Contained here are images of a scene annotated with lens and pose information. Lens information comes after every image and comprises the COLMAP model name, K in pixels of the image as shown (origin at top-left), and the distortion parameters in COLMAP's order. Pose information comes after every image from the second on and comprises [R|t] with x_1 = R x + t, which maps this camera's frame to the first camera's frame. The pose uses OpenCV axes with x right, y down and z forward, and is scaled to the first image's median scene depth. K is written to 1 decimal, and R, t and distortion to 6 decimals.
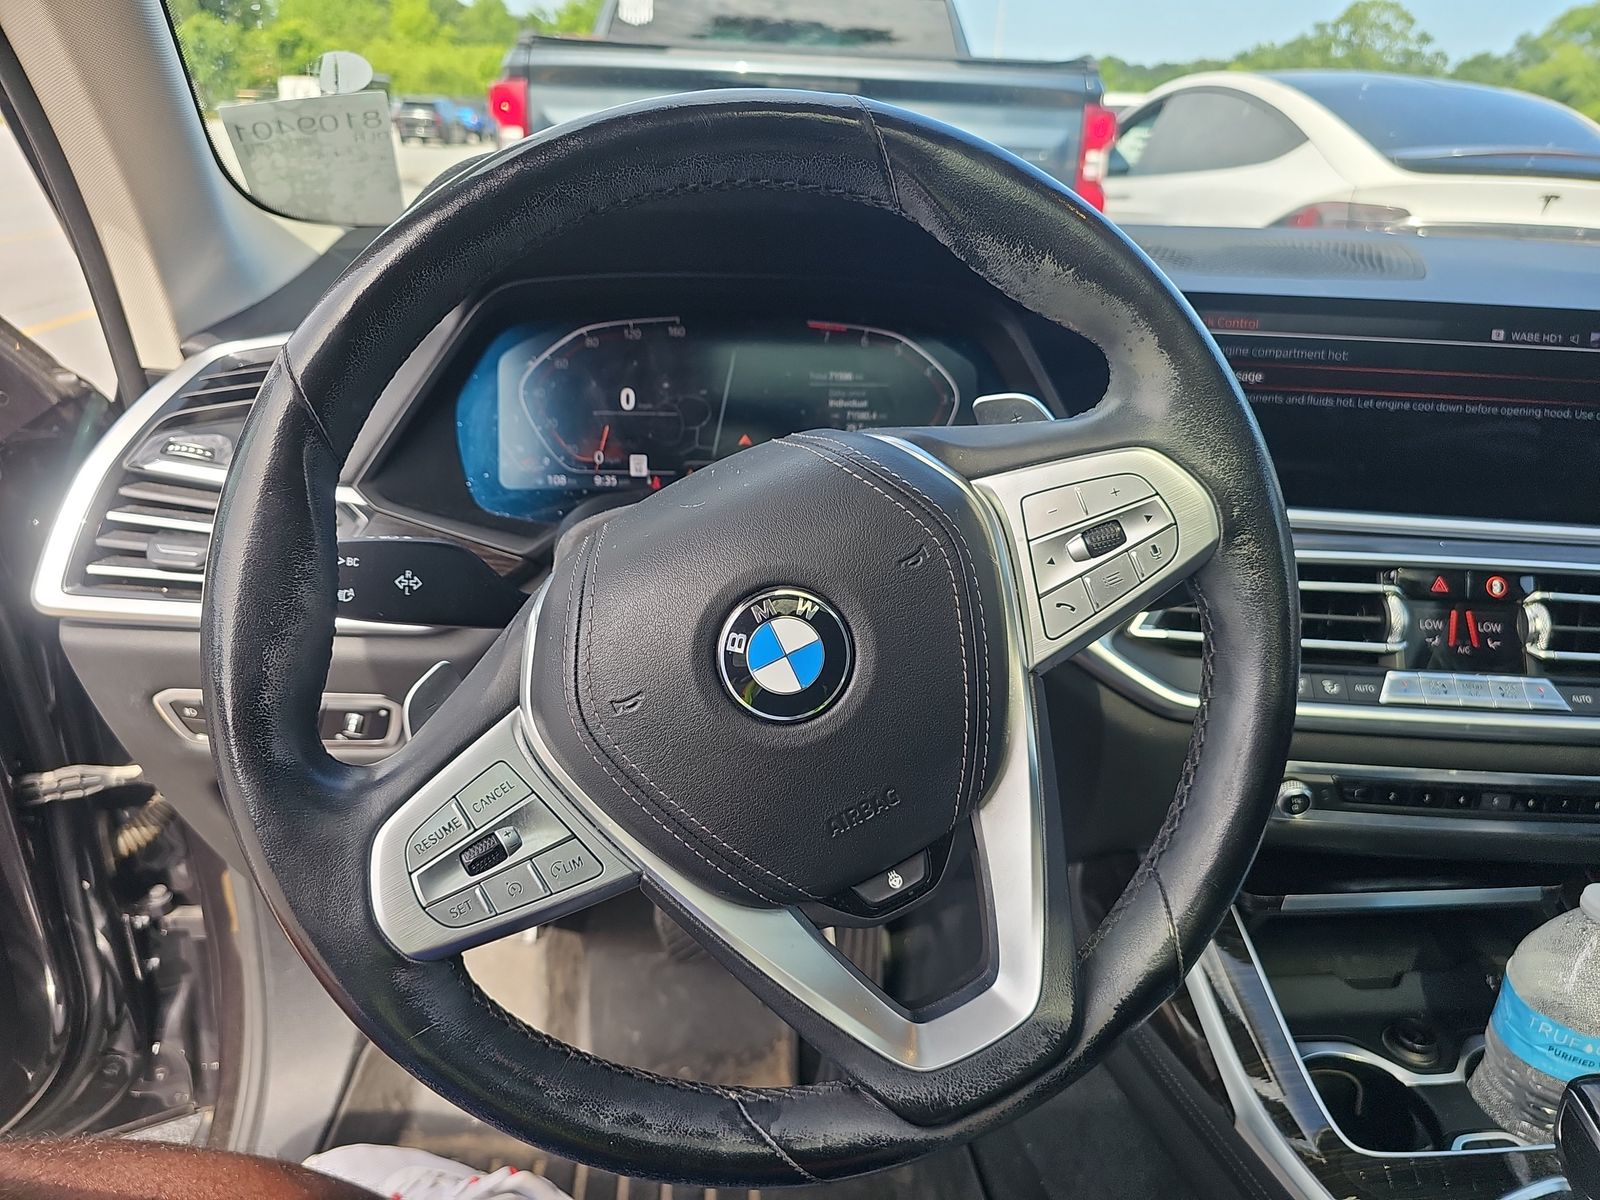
lens RADIAL K [[1045.8, 0, 799.9], [0, 1045.8, 591.4], [0, 0, 1]] dist [0.045444, -0.062815]
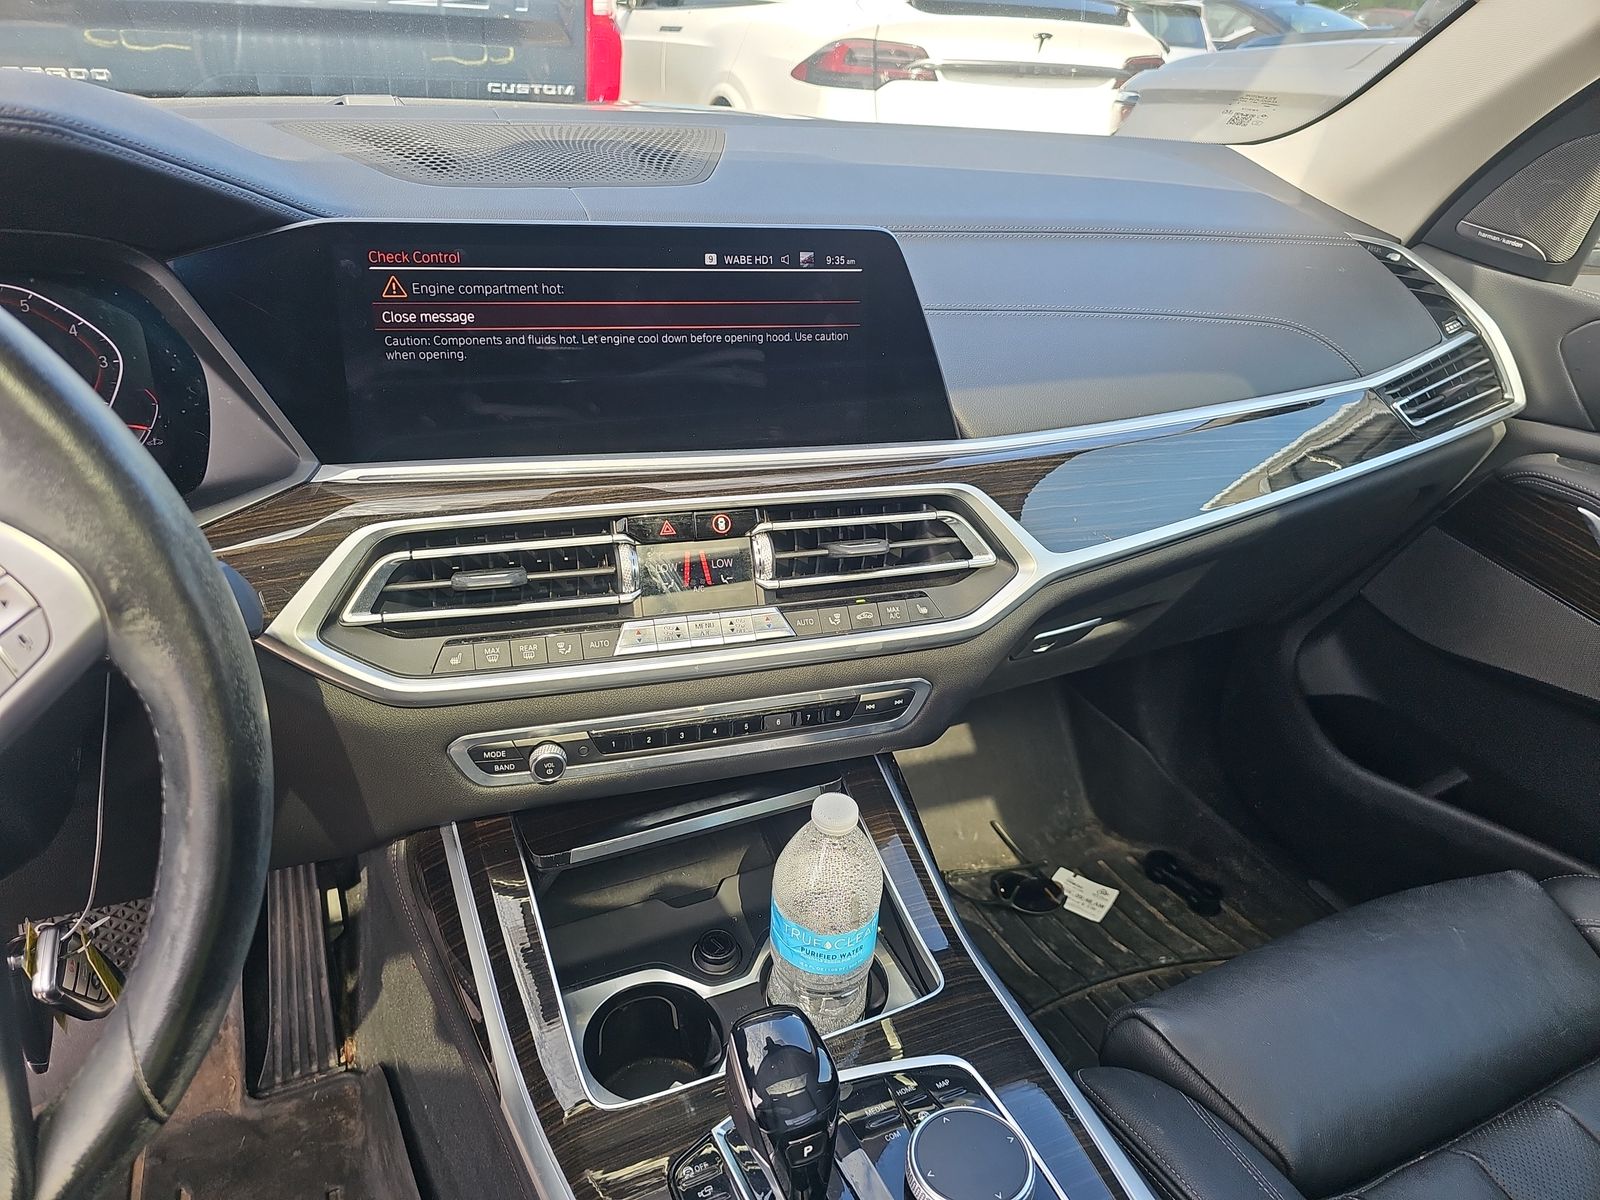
lens RADIAL K [[1045.8, 0, 799.9], [0, 1045.8, 591.4], [0, 0, 1]] dist [0.045444, -0.062815]
pose [[0.940701, -0.145398, 0.306499, 0.407163], [0.100054, 0.982217, 0.158866, -0.090133], [-0.324147, -0.118779, 0.938520, 0.027453]]
